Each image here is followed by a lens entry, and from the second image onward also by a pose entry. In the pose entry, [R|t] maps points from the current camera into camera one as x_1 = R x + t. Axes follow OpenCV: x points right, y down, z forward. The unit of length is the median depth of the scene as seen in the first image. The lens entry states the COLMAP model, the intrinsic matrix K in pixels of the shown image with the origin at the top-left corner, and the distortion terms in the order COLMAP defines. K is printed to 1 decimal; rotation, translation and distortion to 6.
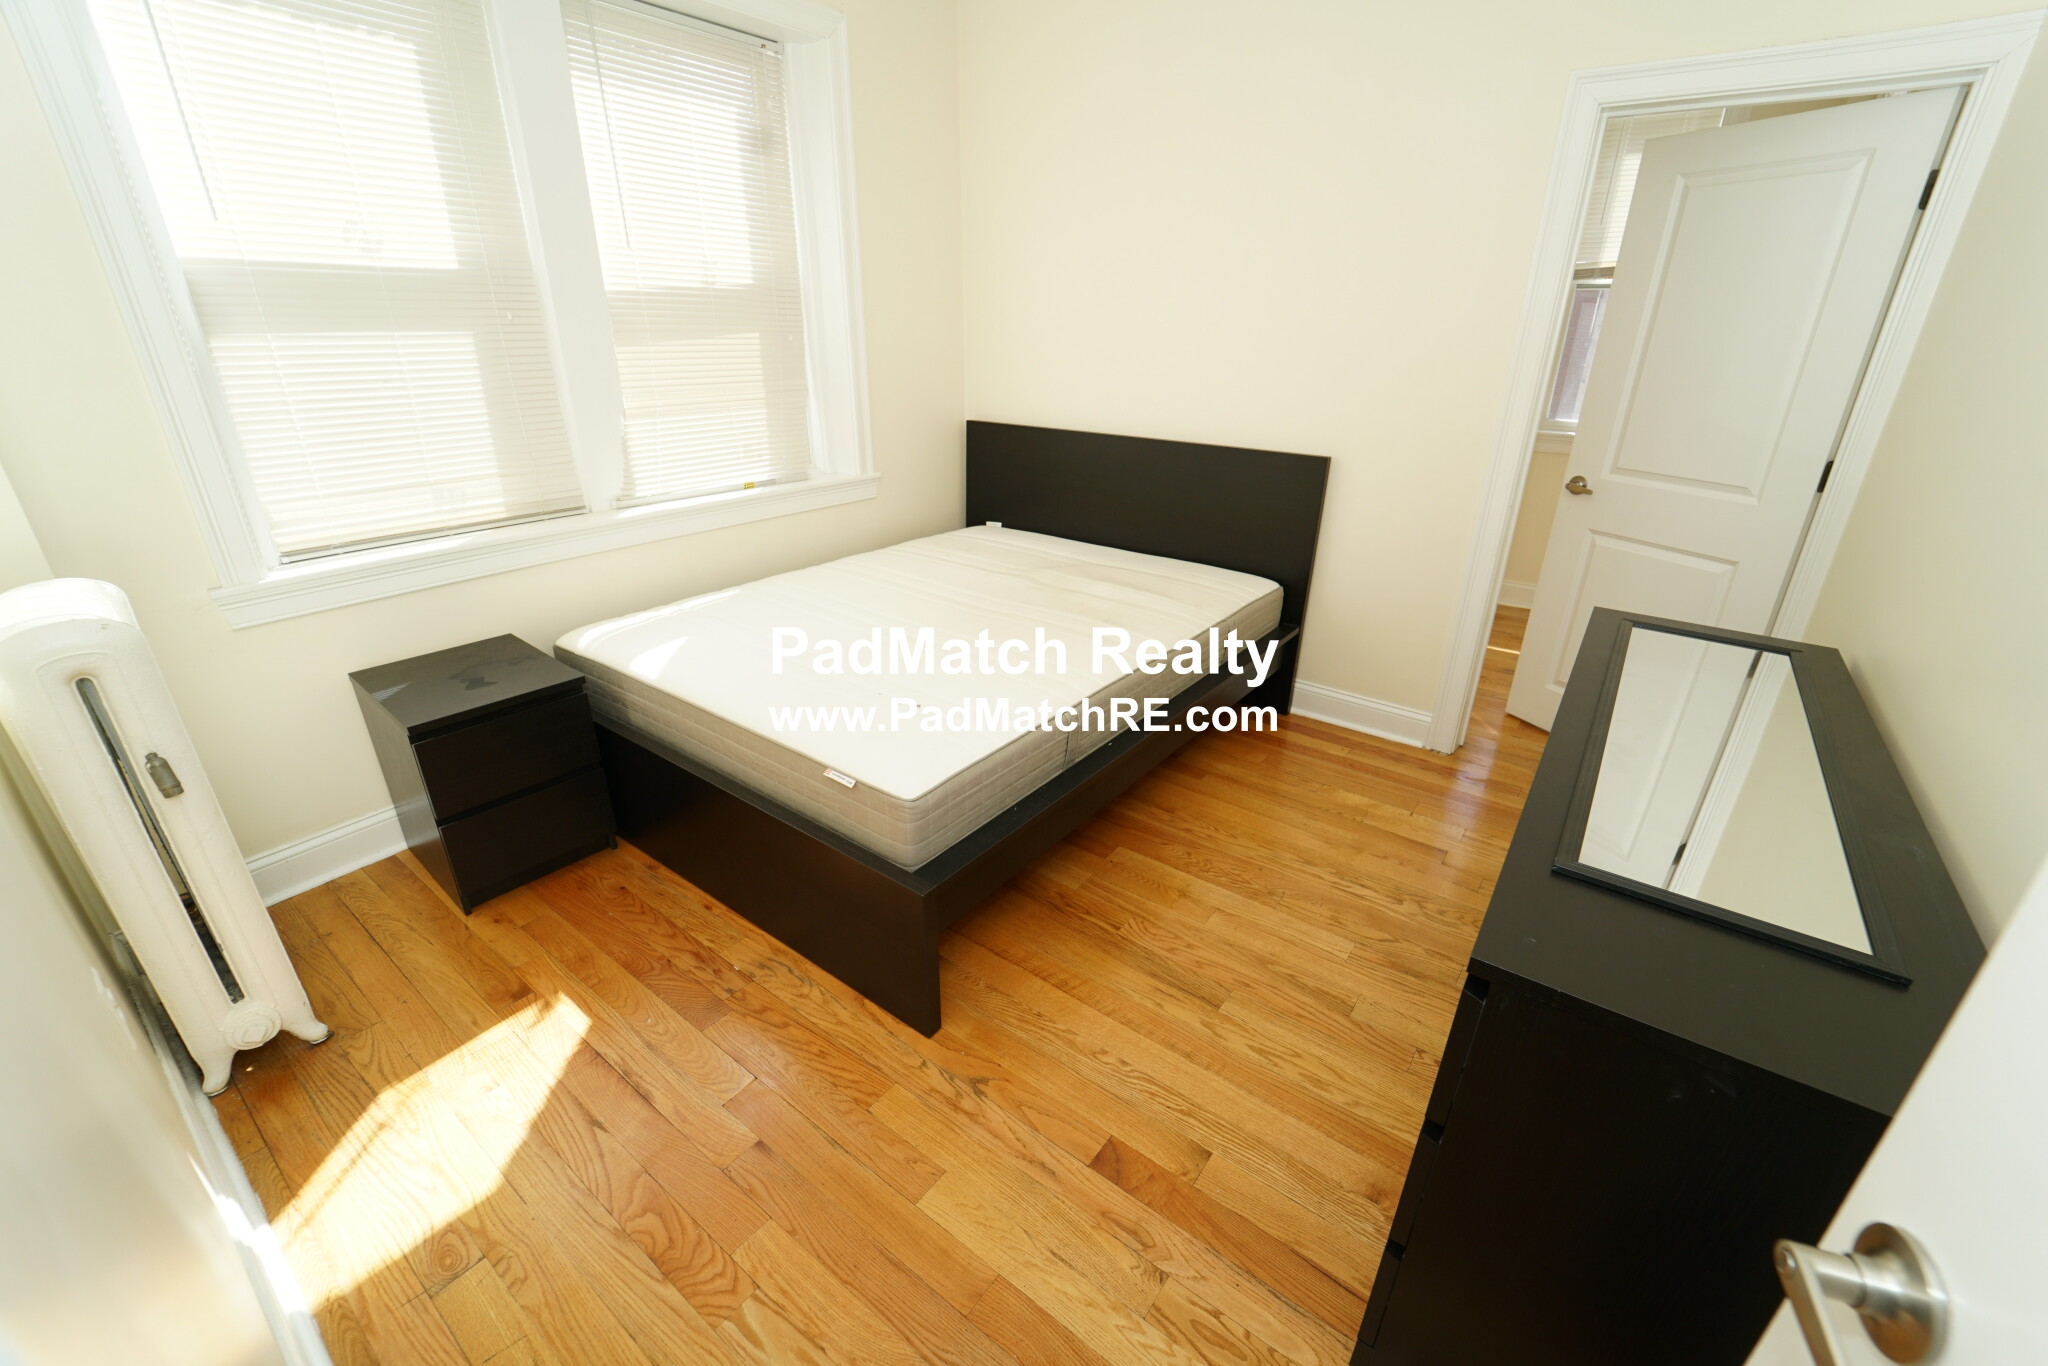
lens RADIAL K [[831.2, 0, 1033.3], [0, 831.2, 685.4], [0, 0, 1]] dist [-0.023160, 0.001126]
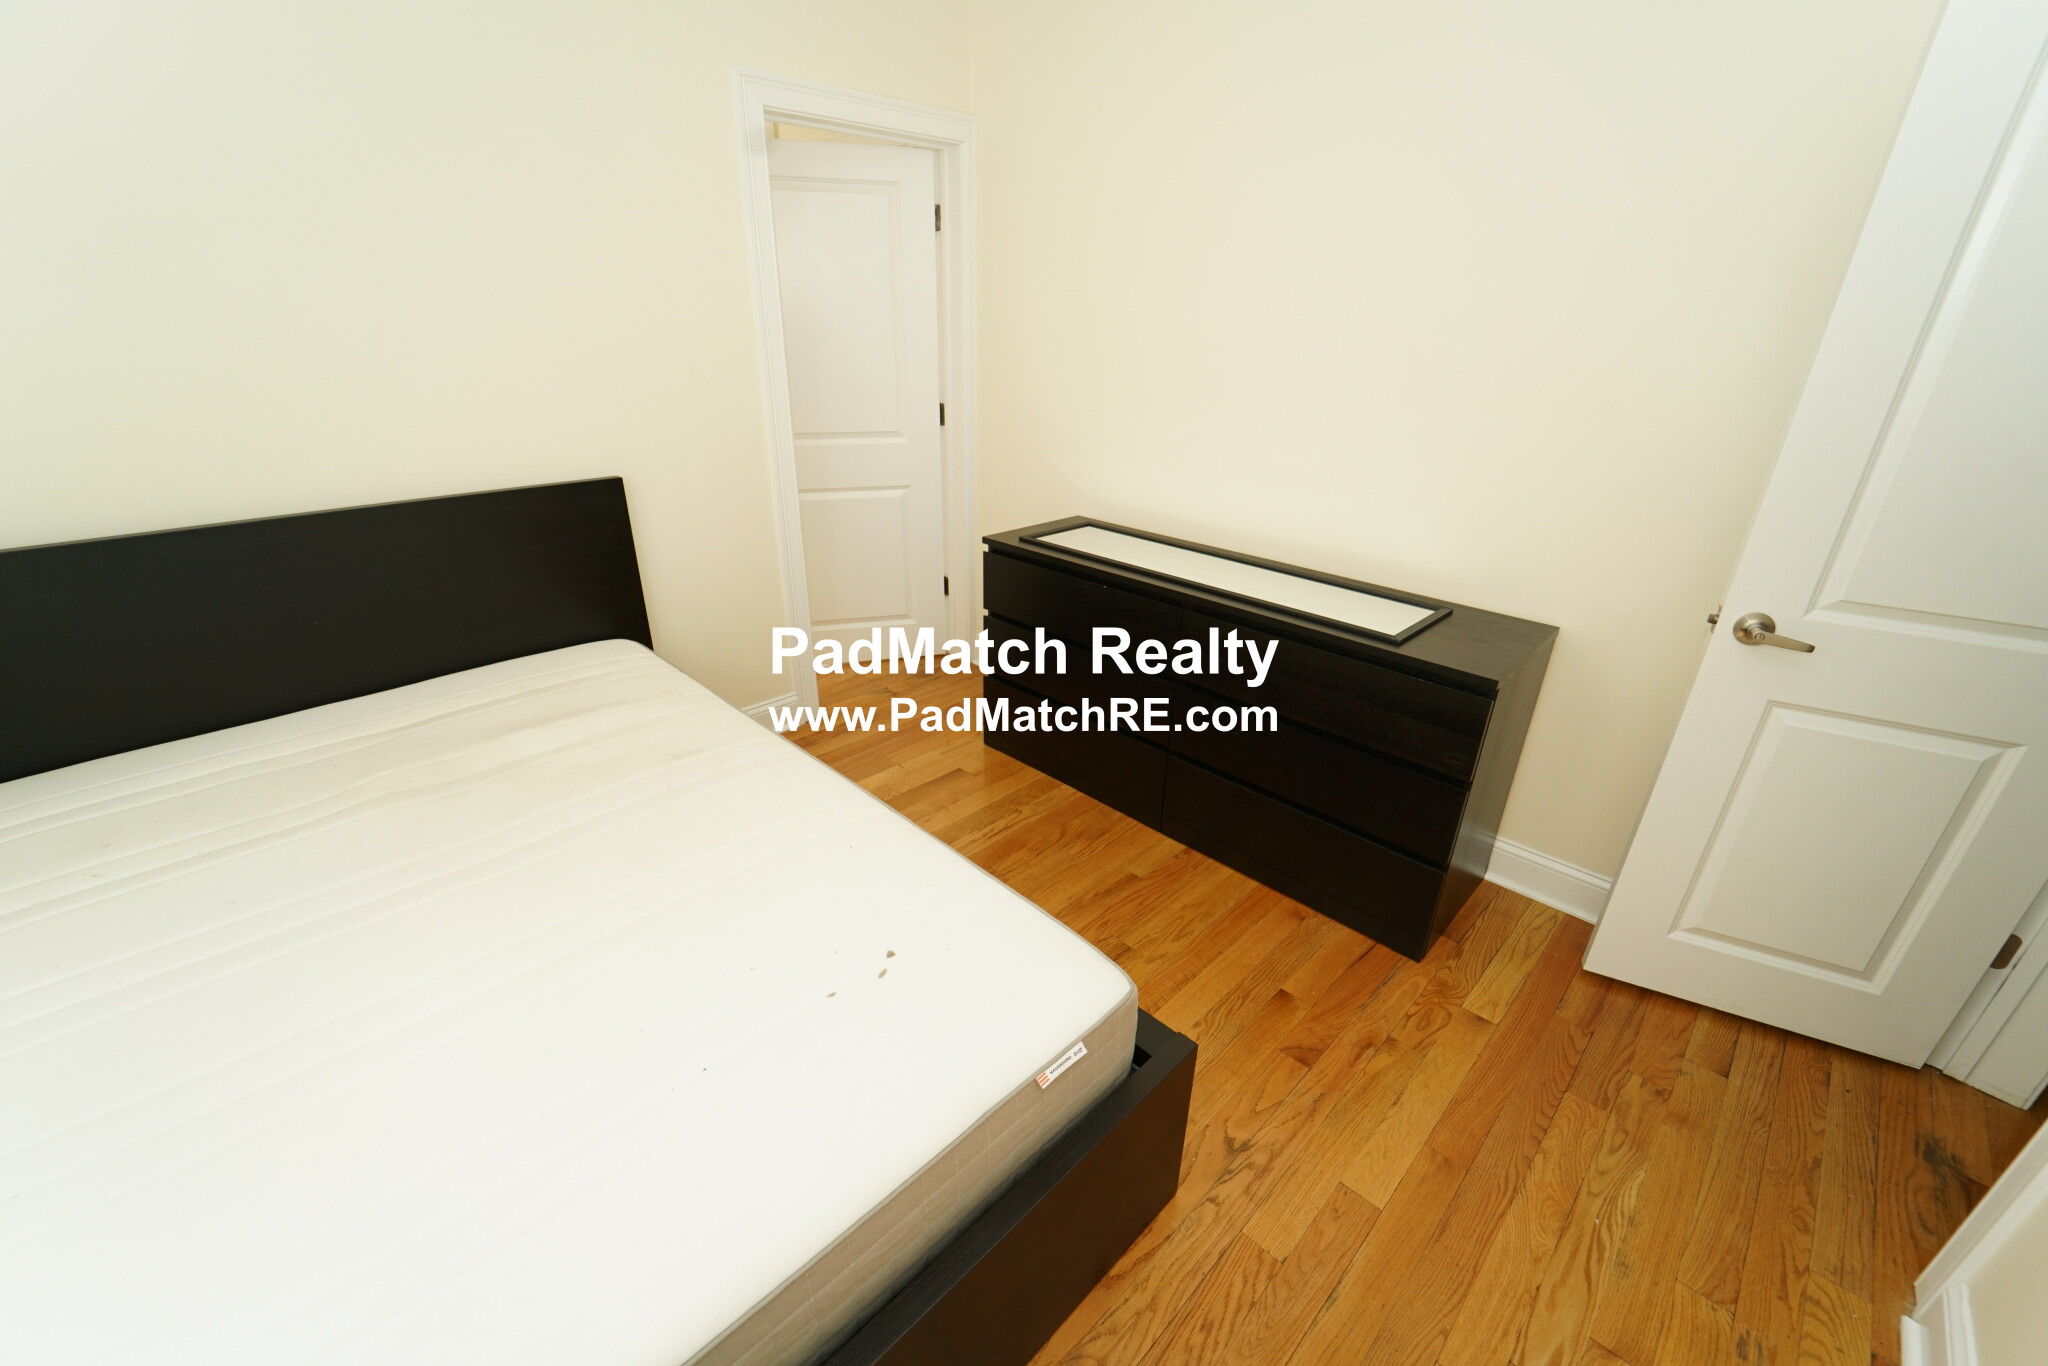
lens RADIAL K [[831.2, 0, 1033.3], [0, 831.2, 685.4], [0, 0, 1]] dist [-0.023160, 0.001126]
pose [[0.131634, -0.422030, 0.896975, -0.747873], [0.370988, 0.860066, 0.350220, -0.414712], [-0.919261, 0.286666, 0.269782, 0.815276]]
